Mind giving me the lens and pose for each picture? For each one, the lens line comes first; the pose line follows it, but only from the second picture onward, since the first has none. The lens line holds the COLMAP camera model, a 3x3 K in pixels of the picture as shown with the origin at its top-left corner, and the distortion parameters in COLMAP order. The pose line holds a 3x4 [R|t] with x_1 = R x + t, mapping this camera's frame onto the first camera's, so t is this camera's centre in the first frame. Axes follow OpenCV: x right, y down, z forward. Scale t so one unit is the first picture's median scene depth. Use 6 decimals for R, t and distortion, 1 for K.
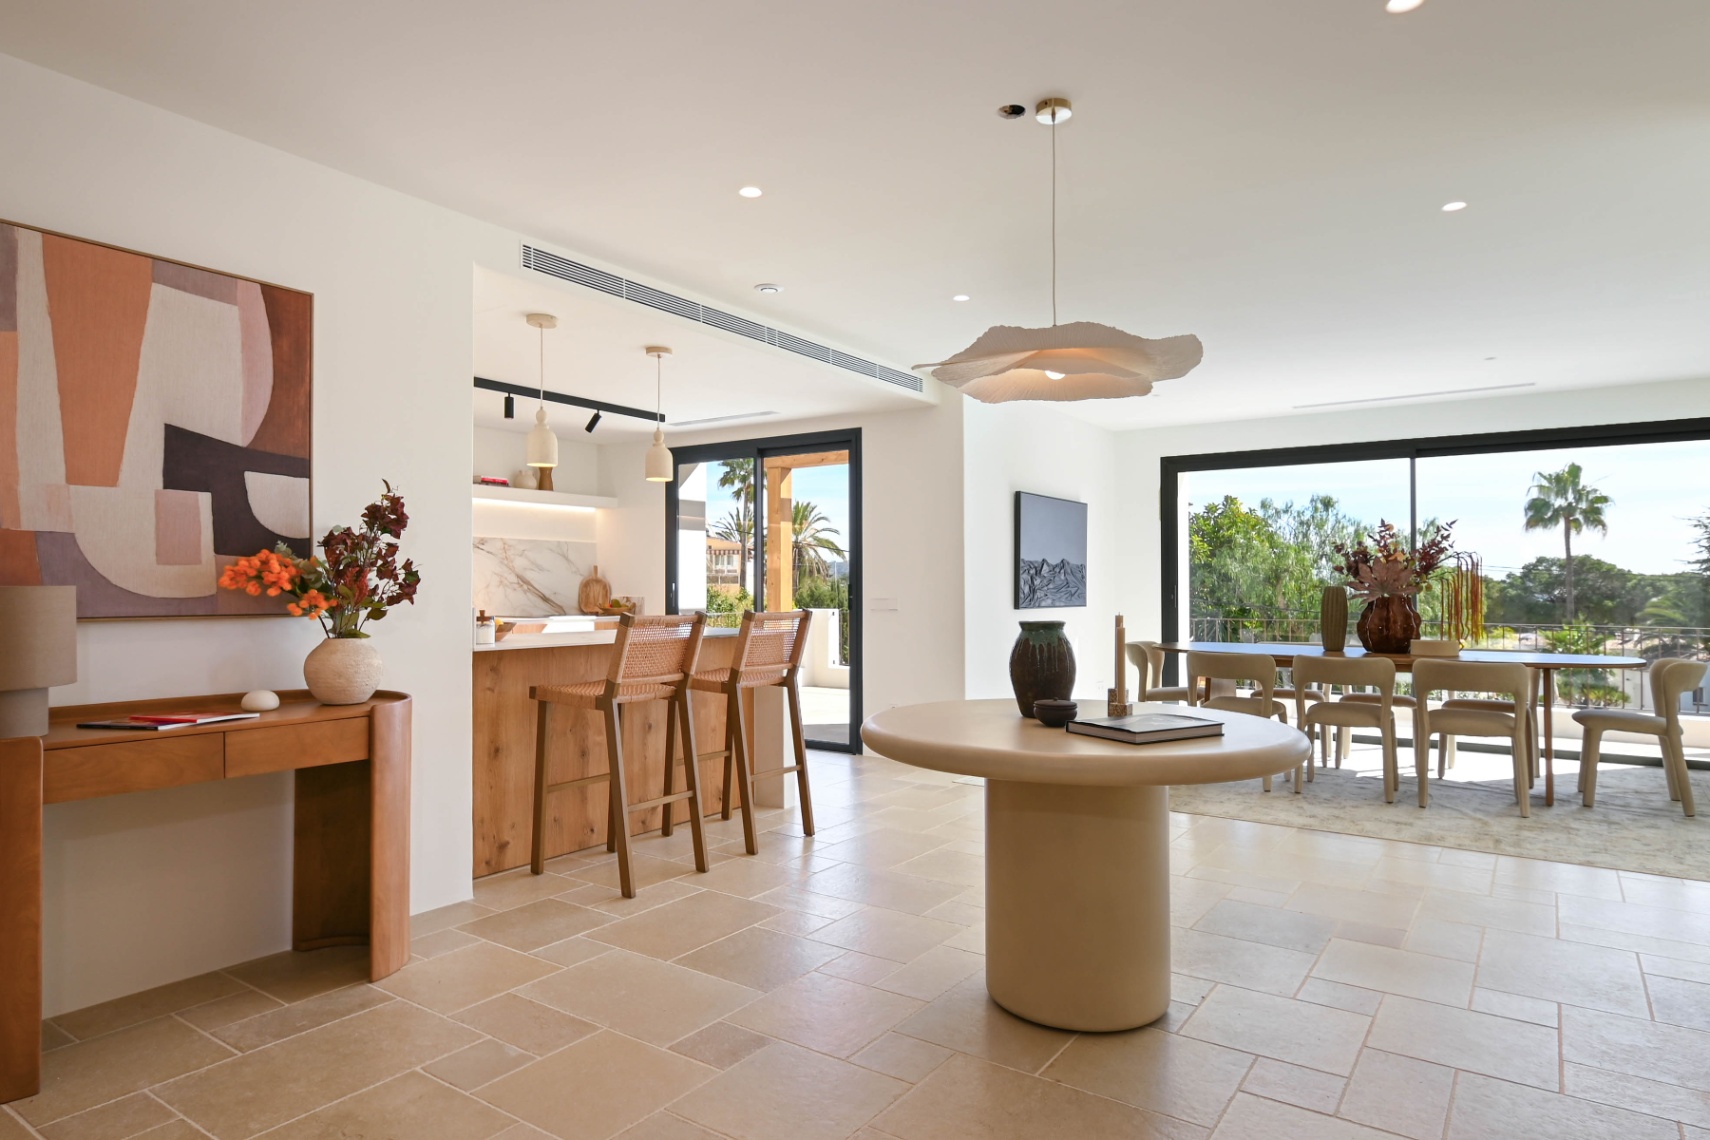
lens RADIAL K [[998.1, 0, 853.8], [0, 998.1, 572.3], [0, 0, 1]] dist [0.001843, -0.000209]
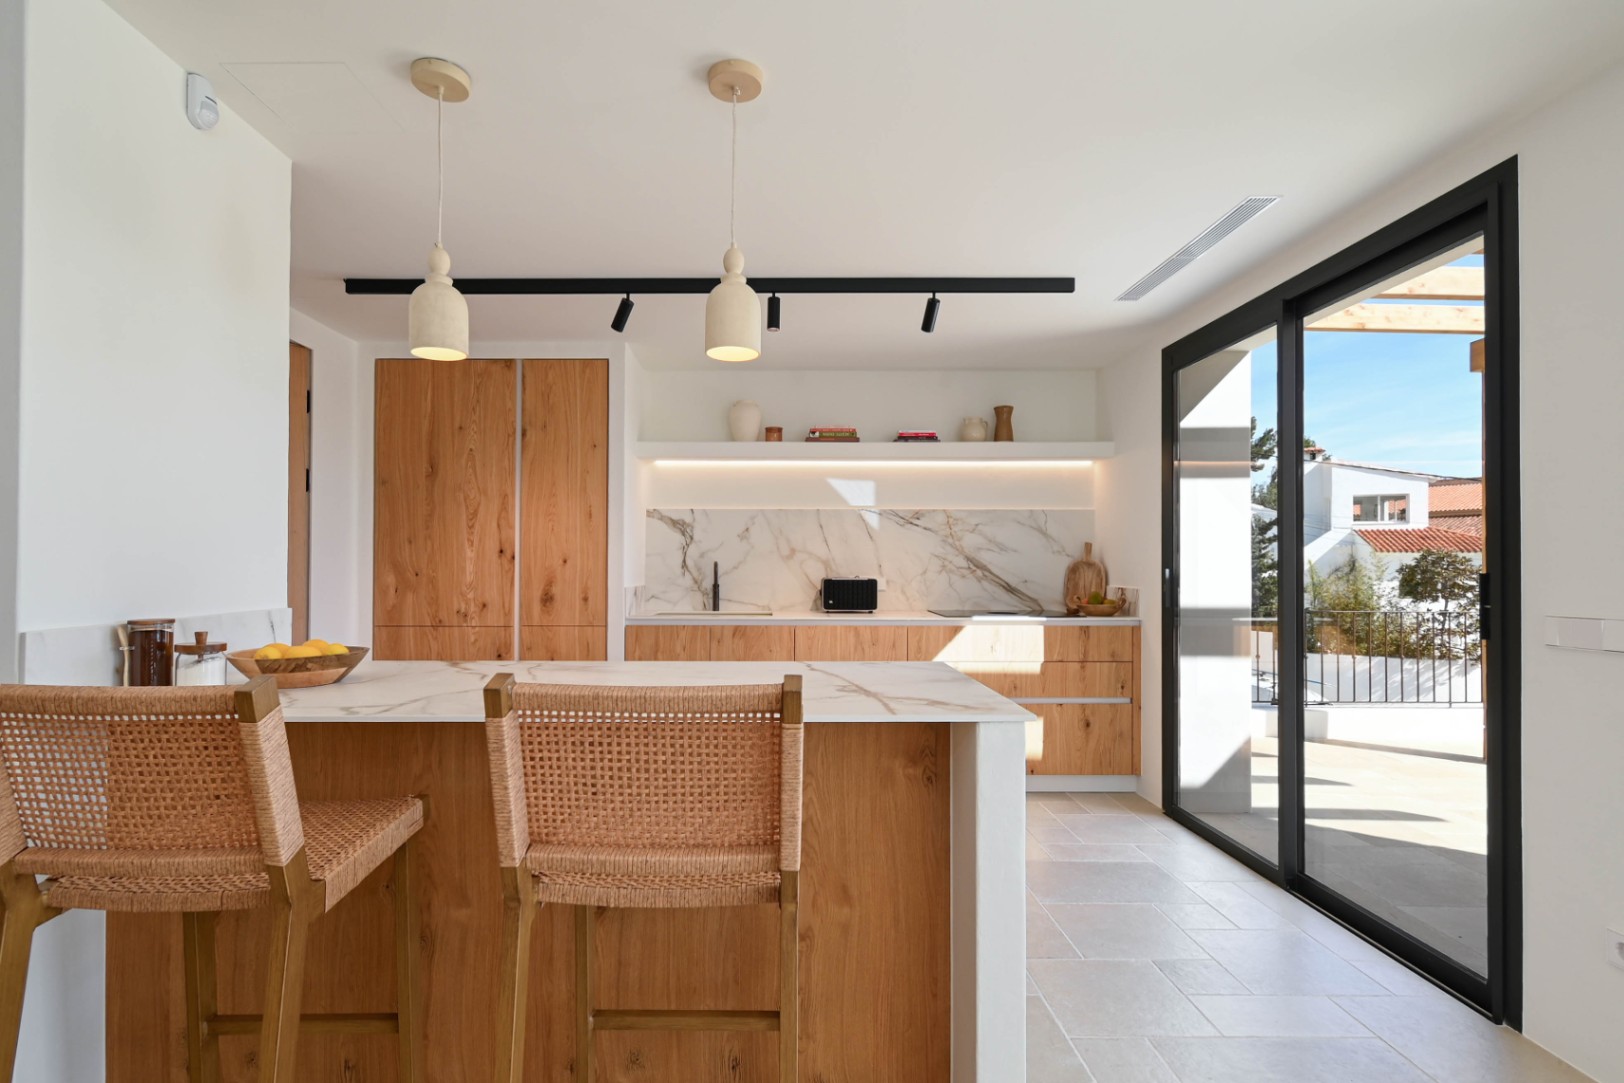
lens RADIAL K [[803.9, 0, 804.2], [0, 803.9, 551.4], [0, 0, 1]] dist [-0.002536, -0.000167]
pose [[0.587081, -0.015076, -0.809388, 0.155433], [0.013583, 0.999869, -0.008771, 0.003761], [0.809415, -0.005845, 0.587209, 1.011033]]
